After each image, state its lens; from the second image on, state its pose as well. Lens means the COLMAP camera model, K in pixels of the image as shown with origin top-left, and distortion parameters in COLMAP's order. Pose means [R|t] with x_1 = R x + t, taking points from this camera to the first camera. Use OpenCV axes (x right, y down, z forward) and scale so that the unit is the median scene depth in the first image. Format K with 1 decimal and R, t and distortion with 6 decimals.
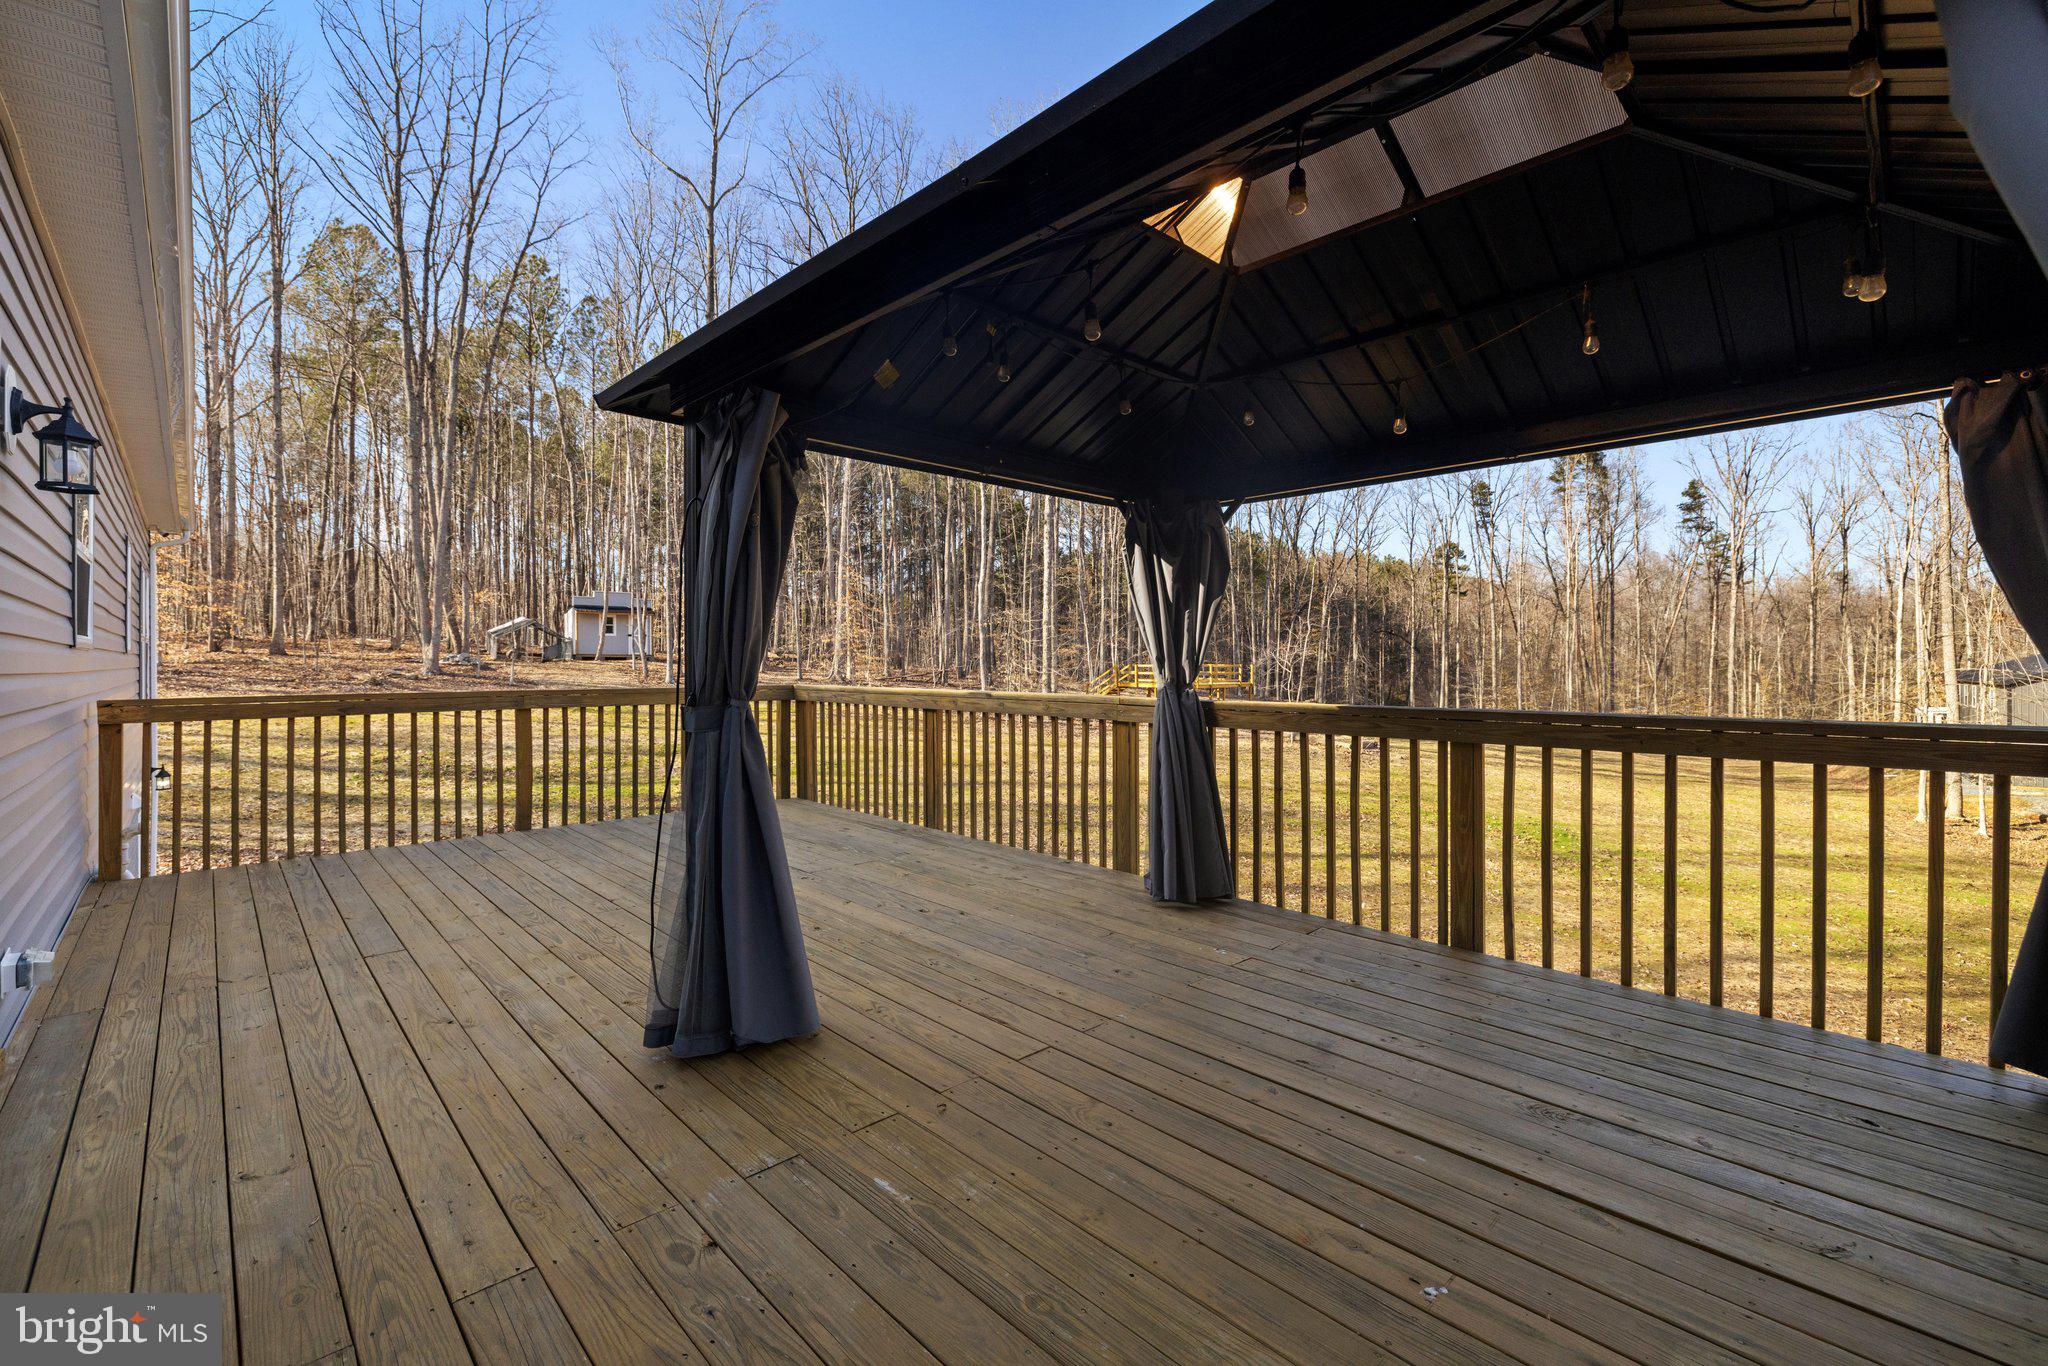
lens RADIAL K [[912.5, 0, 1016.2], [0, 912.5, 667.5], [0, 0, 1]] dist [0.000658, -0.000963]
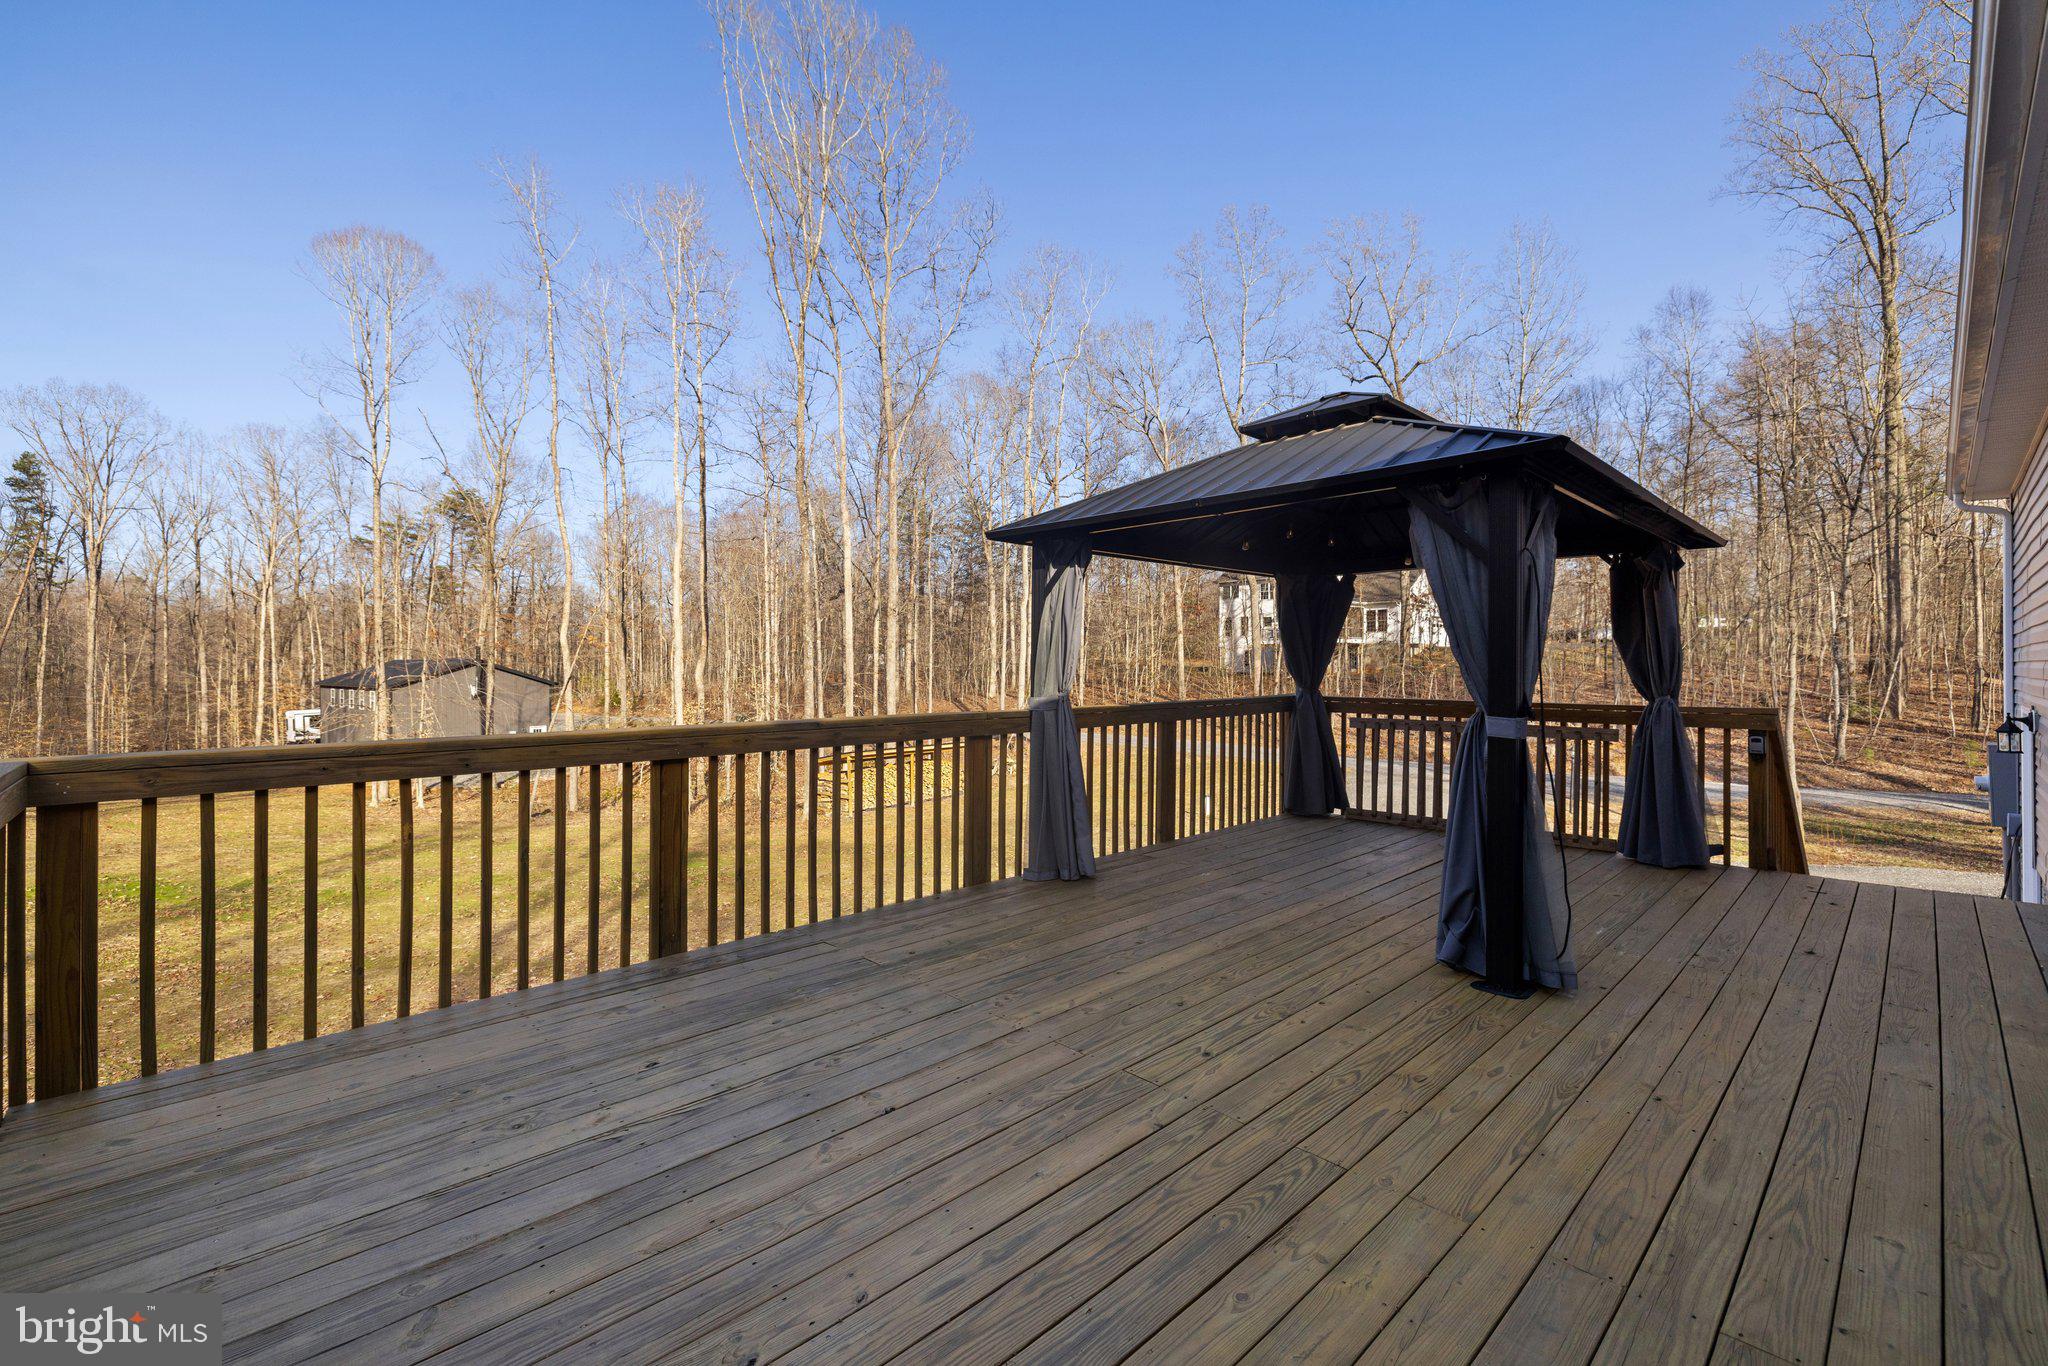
lens RADIAL K [[912.5, 0, 1016.2], [0, 912.5, 667.5], [0, 0, 1]] dist [0.000658, -0.000963]
pose [[-0.052183, 0.003022, 0.998633, -1.282885], [0.006521, 0.999975, -0.002686, -0.017933], [-0.998616, 0.006372, -0.052201, 1.457807]]
